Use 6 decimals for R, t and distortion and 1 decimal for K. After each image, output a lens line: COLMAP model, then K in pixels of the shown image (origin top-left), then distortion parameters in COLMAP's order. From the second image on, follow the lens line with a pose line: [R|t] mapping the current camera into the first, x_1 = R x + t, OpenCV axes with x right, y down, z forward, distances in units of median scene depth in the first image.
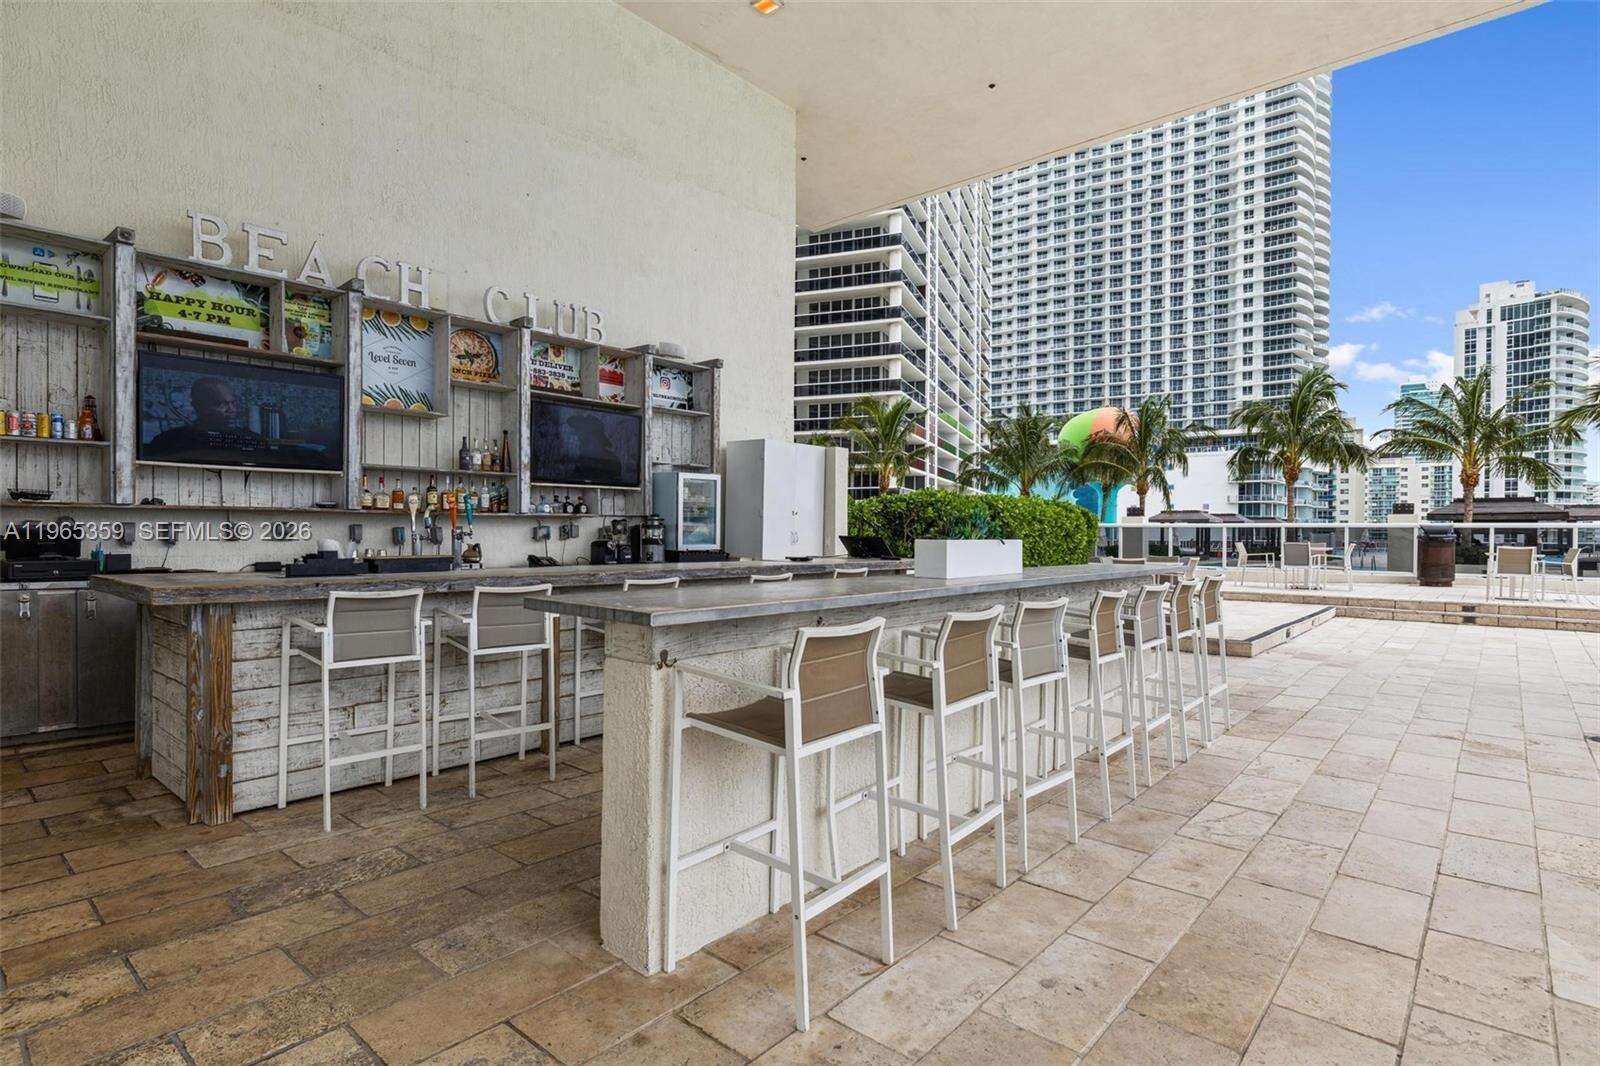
lens RADIAL K [[823.4, 0, 799.8], [0, 823.4, 534.2], [0, 0, 1]] dist [0.004929, 0.000236]
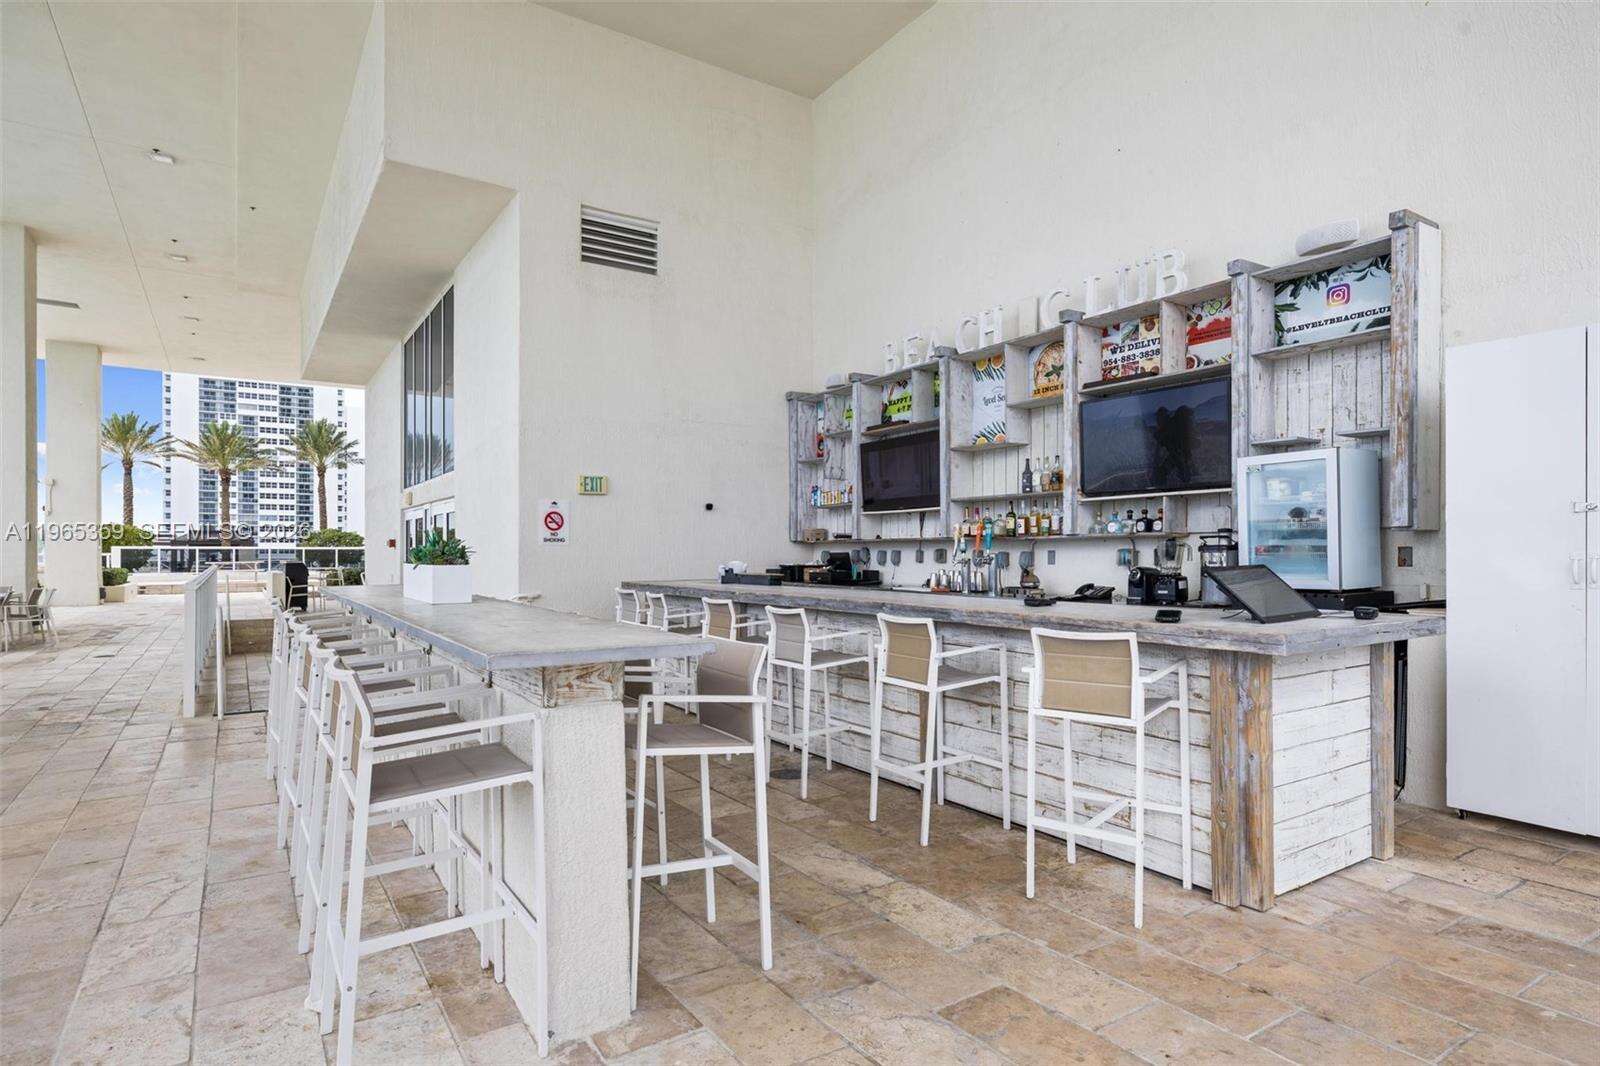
lens RADIAL K [[871.6, 0, 800.2], [0, 871.6, 541.0], [0, 0, 1]] dist [-0.005685, -0.001464]
pose [[-0.280243, -0.019605, -0.959729, 0.685876], [-0.006299, 0.999807, -0.018584, 0.000159], [0.959908, 0.000837, -0.280313, 1.077638]]
